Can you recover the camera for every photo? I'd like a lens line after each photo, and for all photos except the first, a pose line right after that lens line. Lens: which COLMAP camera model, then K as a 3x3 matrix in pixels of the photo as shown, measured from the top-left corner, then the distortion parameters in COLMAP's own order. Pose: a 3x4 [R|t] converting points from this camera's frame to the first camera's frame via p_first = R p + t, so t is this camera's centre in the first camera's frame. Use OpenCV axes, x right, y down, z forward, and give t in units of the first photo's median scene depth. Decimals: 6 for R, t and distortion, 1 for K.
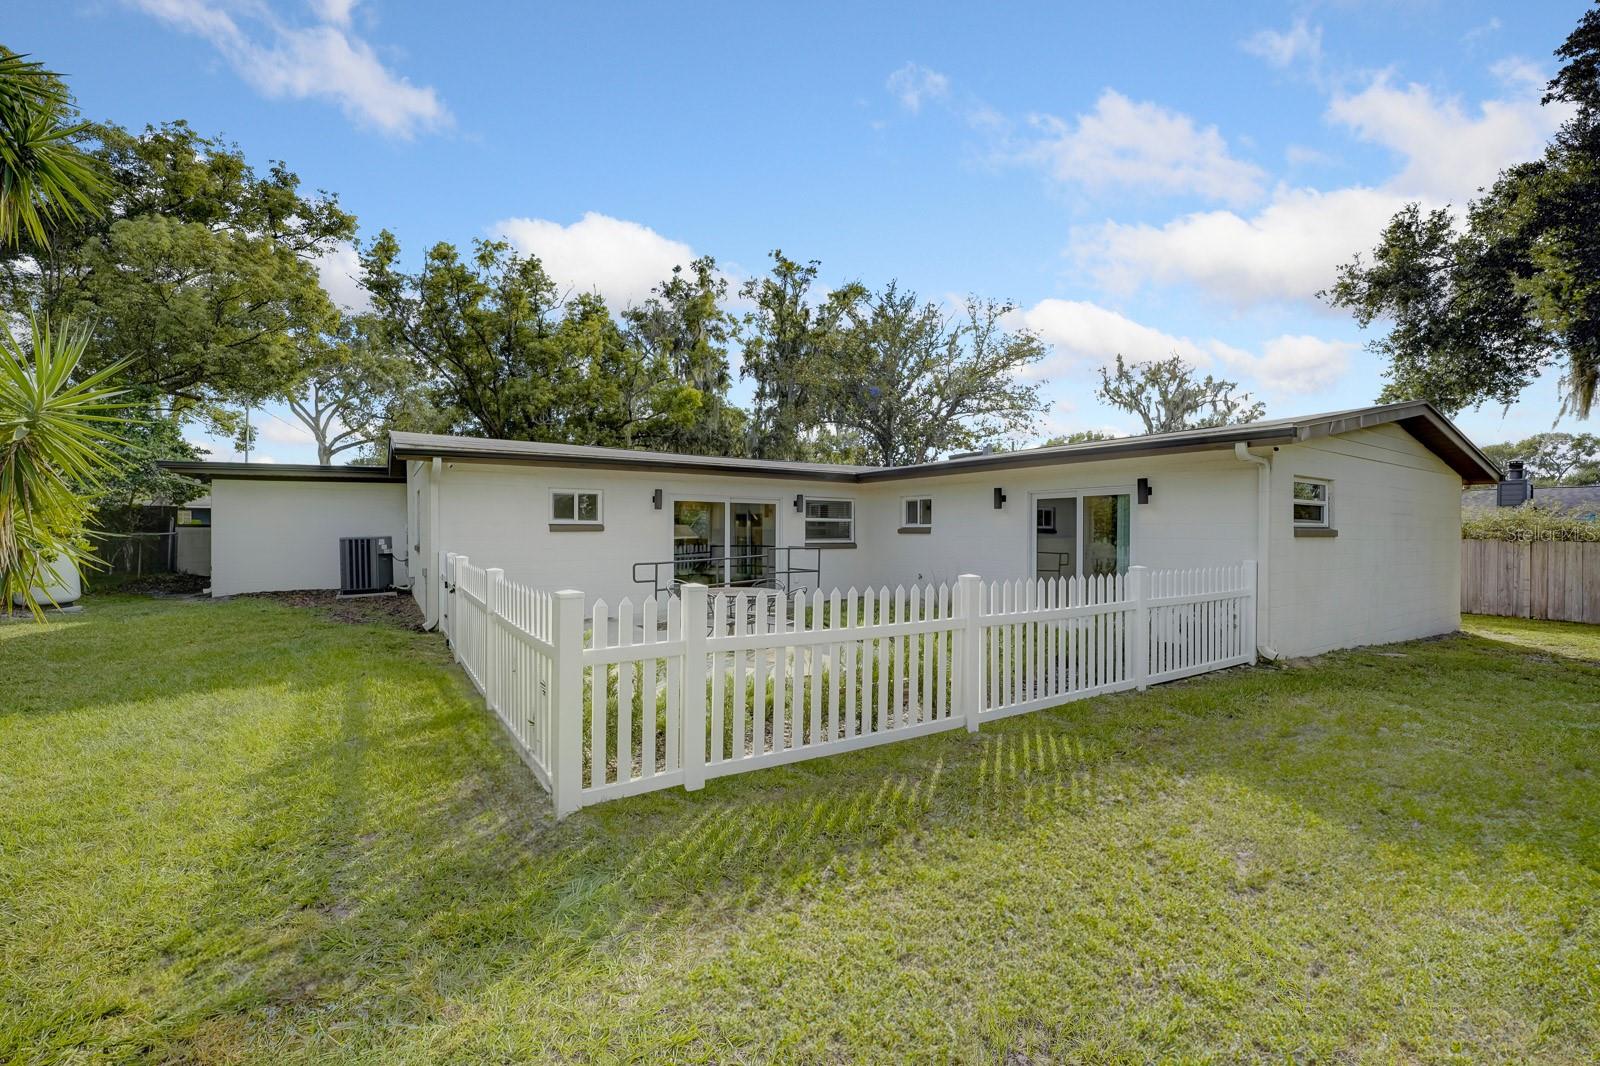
lens RADIAL K [[646.2, 0, 800.0], [0, 646.2, 533.0], [0, 0, 1]] dist [0.000918, -0.000152]
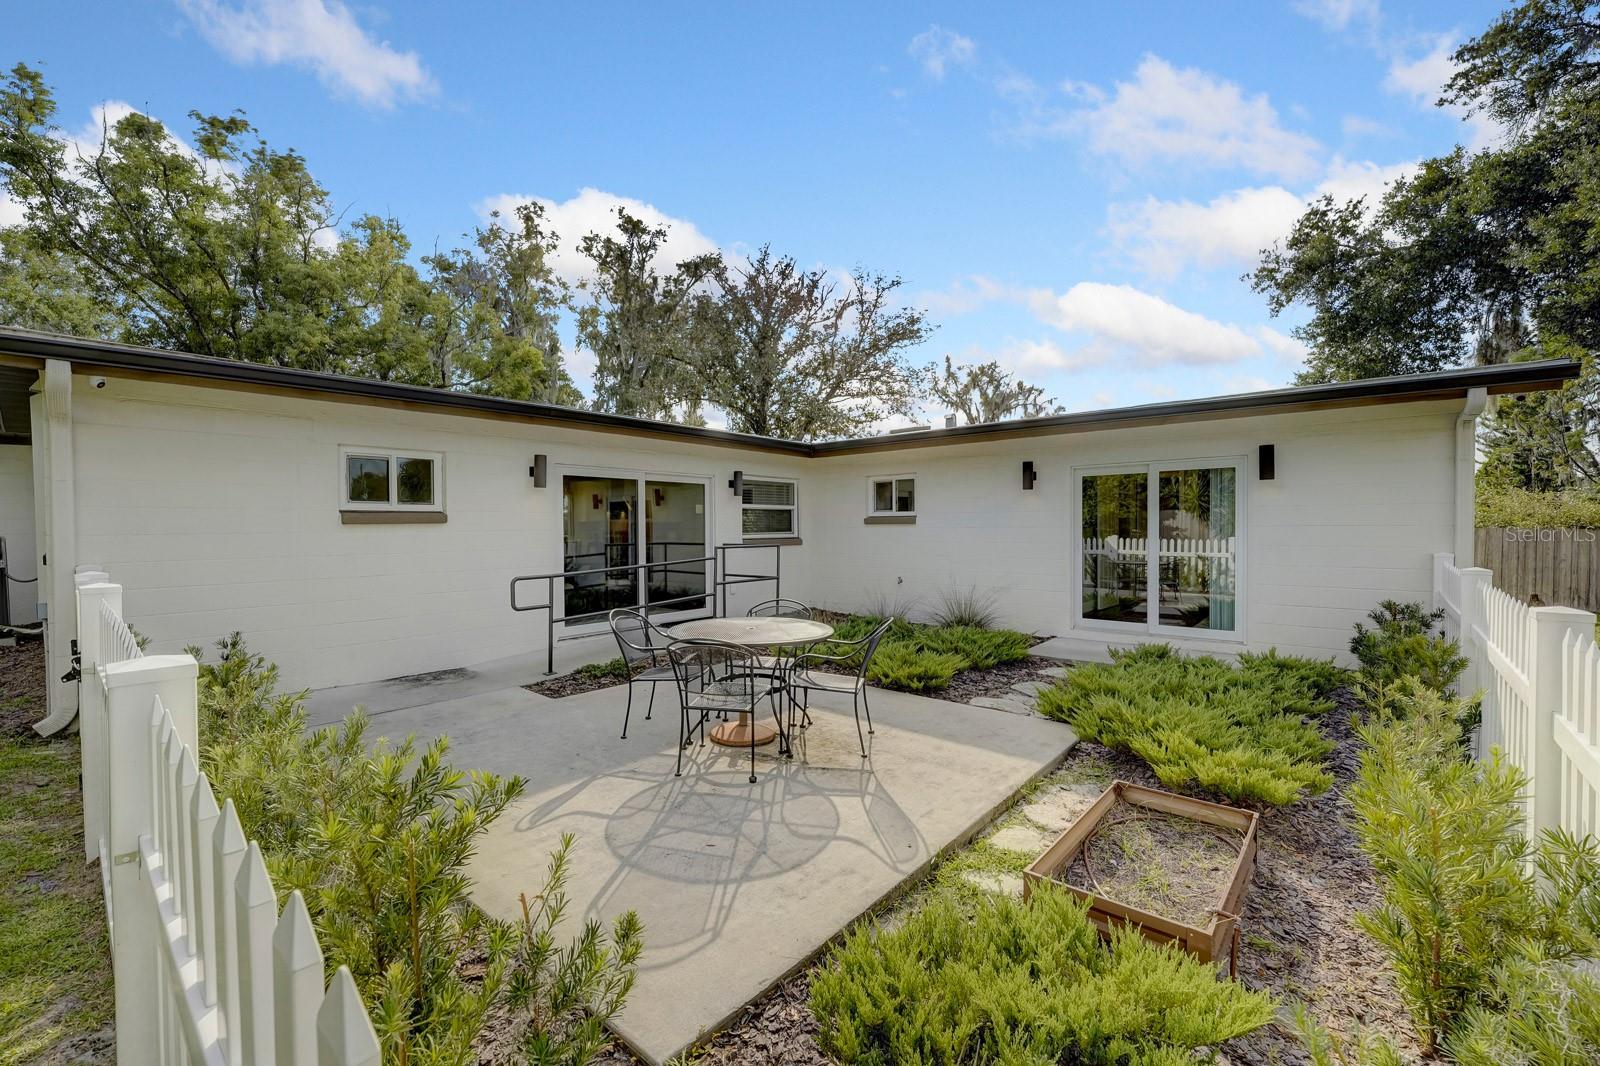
lens RADIAL K [[637.2, 0, 800.0], [0, 637.2, 533.0], [0, 0, 1]] dist [-0.000549, 0.000171]
pose [[0.961787, -0.011773, 0.273544, -0.057907], [0.009429, 0.999907, 0.009880, 0.001335], [-0.273635, -0.006924, 0.961809, 0.133978]]
